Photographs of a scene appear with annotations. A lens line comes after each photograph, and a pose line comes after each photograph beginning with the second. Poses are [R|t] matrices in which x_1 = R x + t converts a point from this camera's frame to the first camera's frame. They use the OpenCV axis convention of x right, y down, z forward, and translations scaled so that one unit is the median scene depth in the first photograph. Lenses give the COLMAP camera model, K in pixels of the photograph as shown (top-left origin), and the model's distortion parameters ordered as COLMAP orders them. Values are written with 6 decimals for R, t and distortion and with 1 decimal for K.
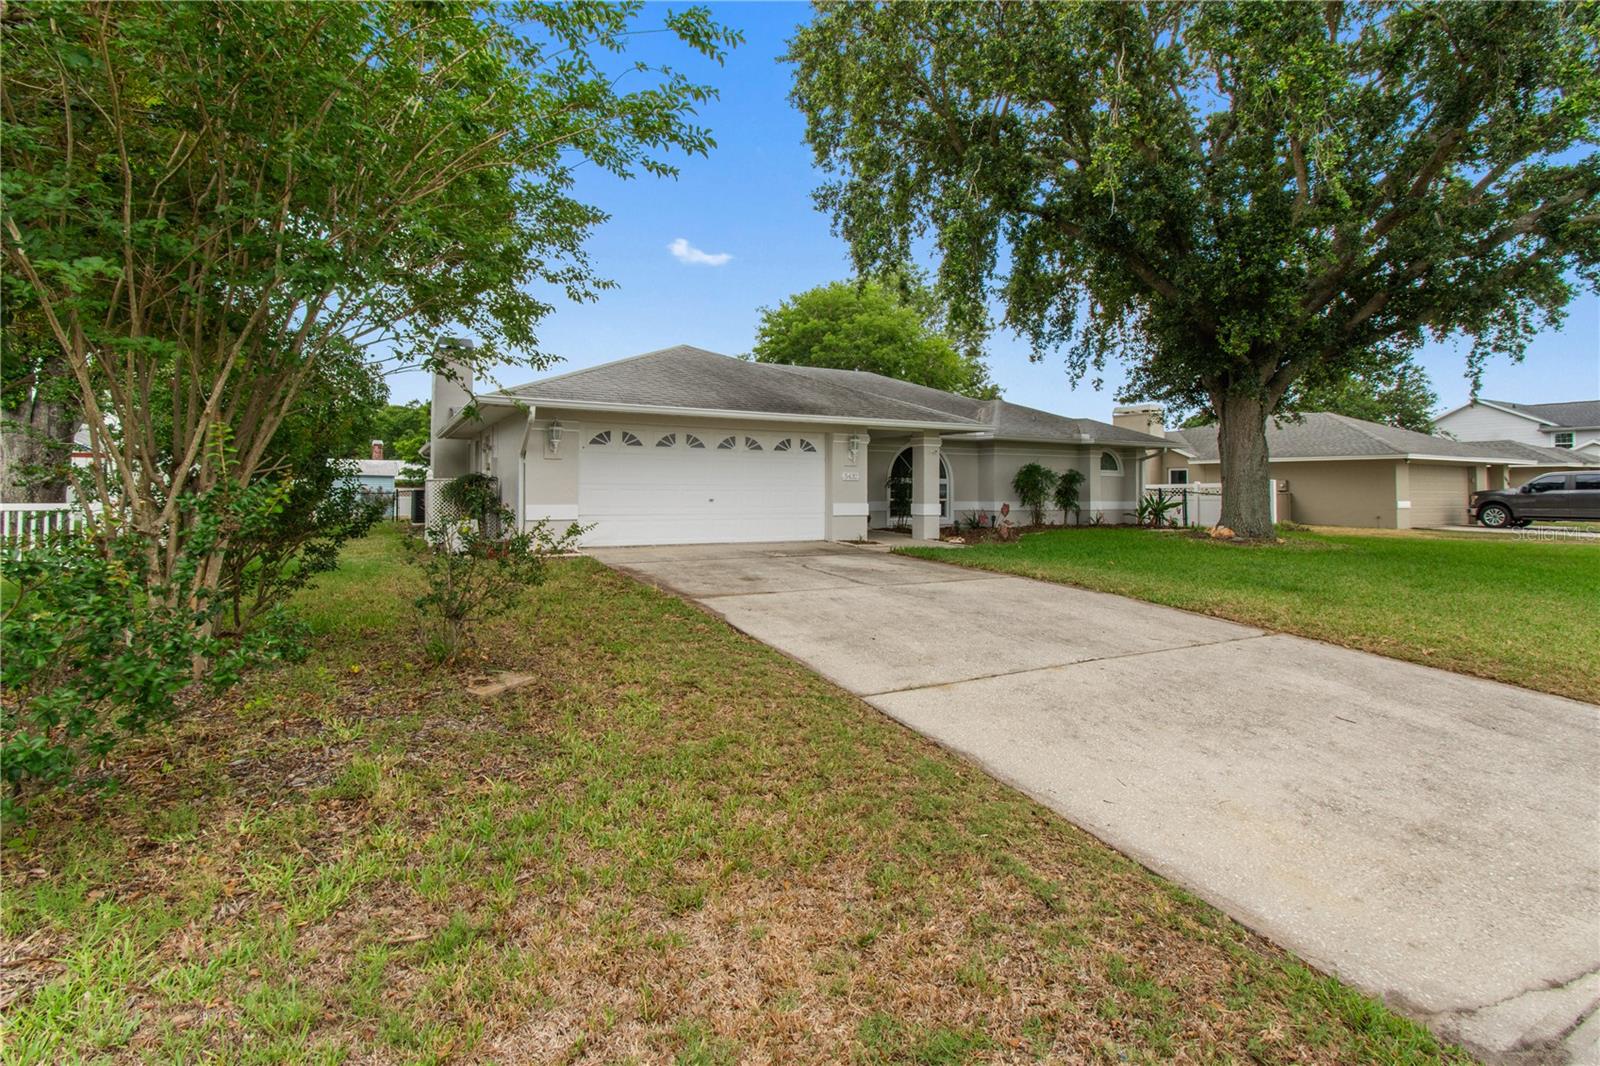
lens RADIAL K [[747.1, 0, 799.3], [0, 747.1, 507.9], [0, 0, 1]] dist [0.000753, 0.000223]
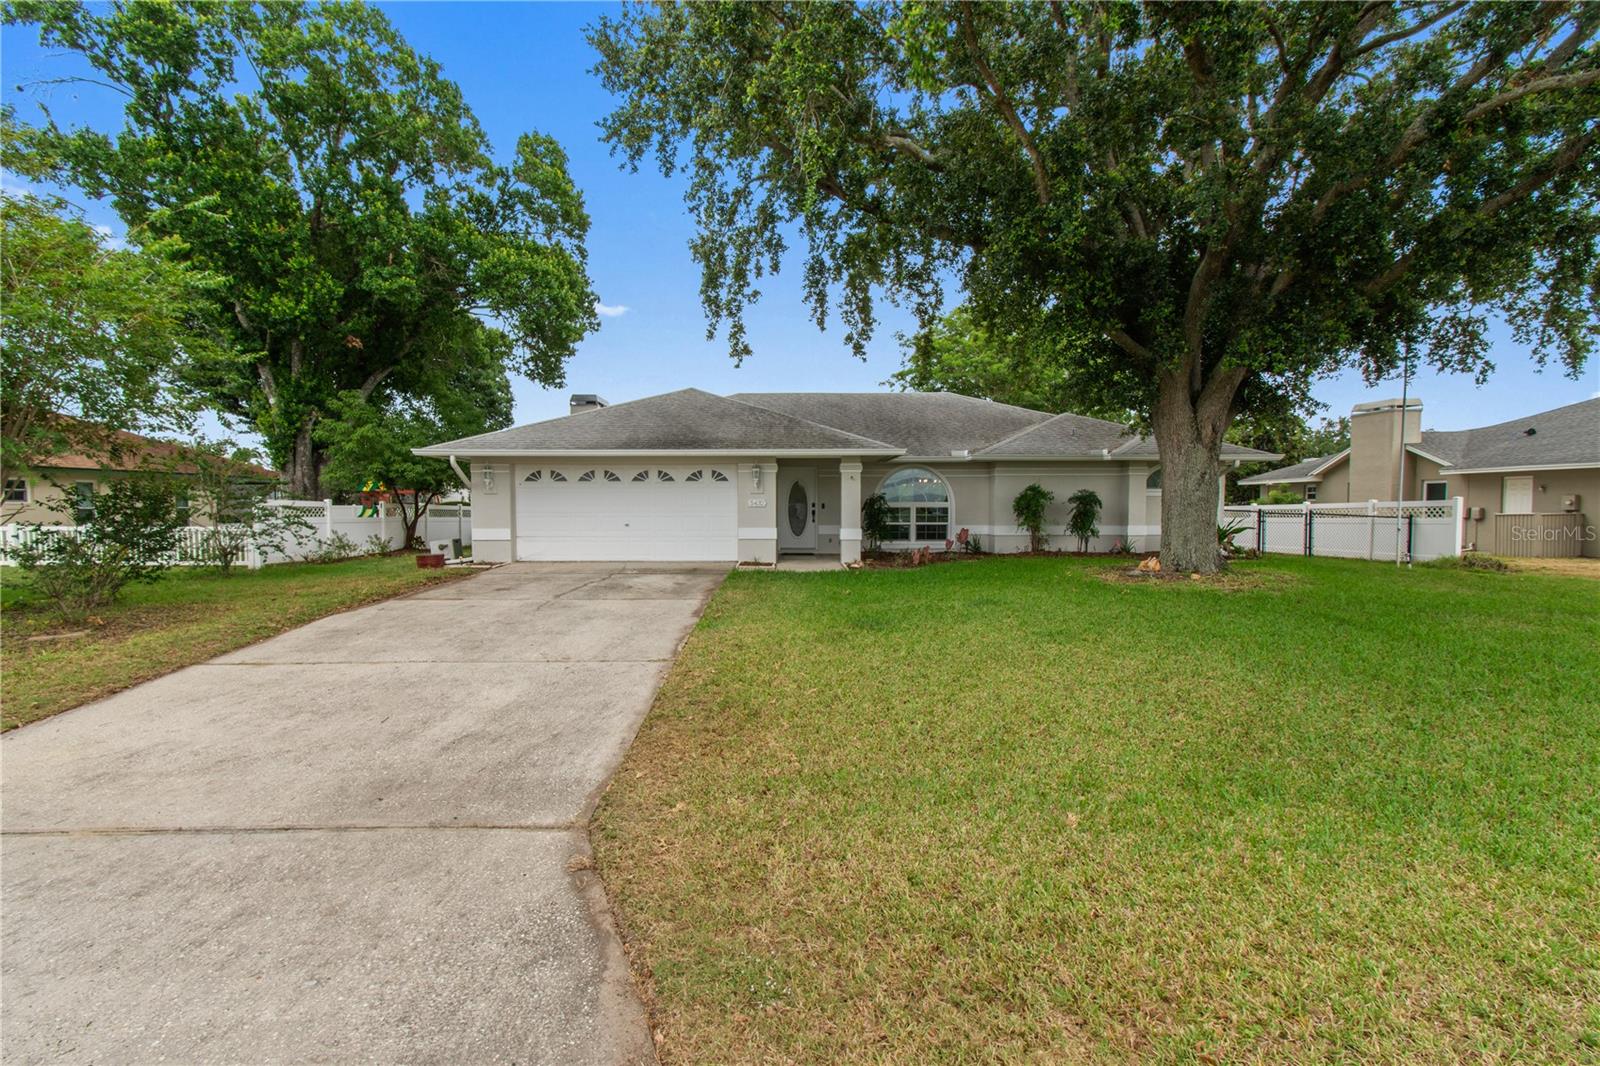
lens RADIAL K [[726.6, 0, 800.0], [0, 726.6, 533.0], [0, 0, 1]] dist [0.001398, 0.000198]
pose [[0.878312, 0.009309, -0.477996, 0.624067], [-0.004989, 0.999934, 0.010307, -0.009412], [0.478061, -0.006668, 0.878301, 0.102470]]
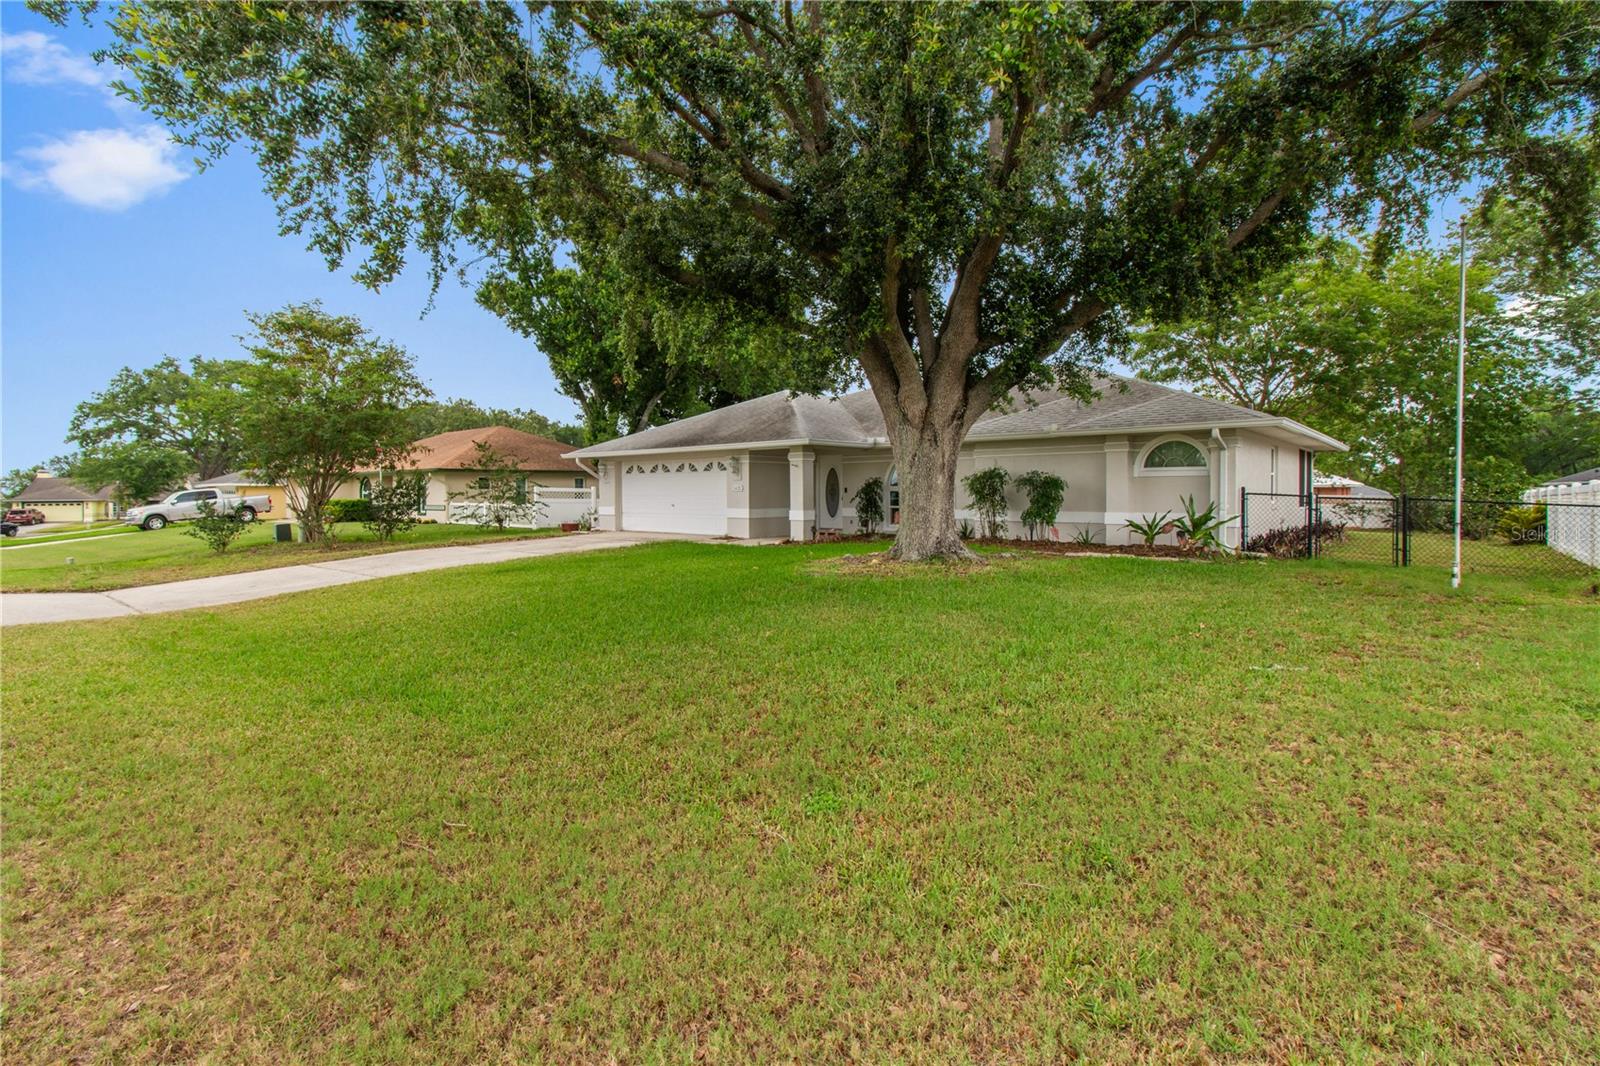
lens RADIAL K [[747.1, 0, 799.3], [0, 747.1, 507.9], [0, 0, 1]] dist [0.000753, 0.000223]
pose [[0.339167, 0.013695, -0.940626, 1.315768], [-0.017477, 0.999813, 0.008255, -0.020797], [0.940564, 0.013639, 0.339343, 0.658951]]
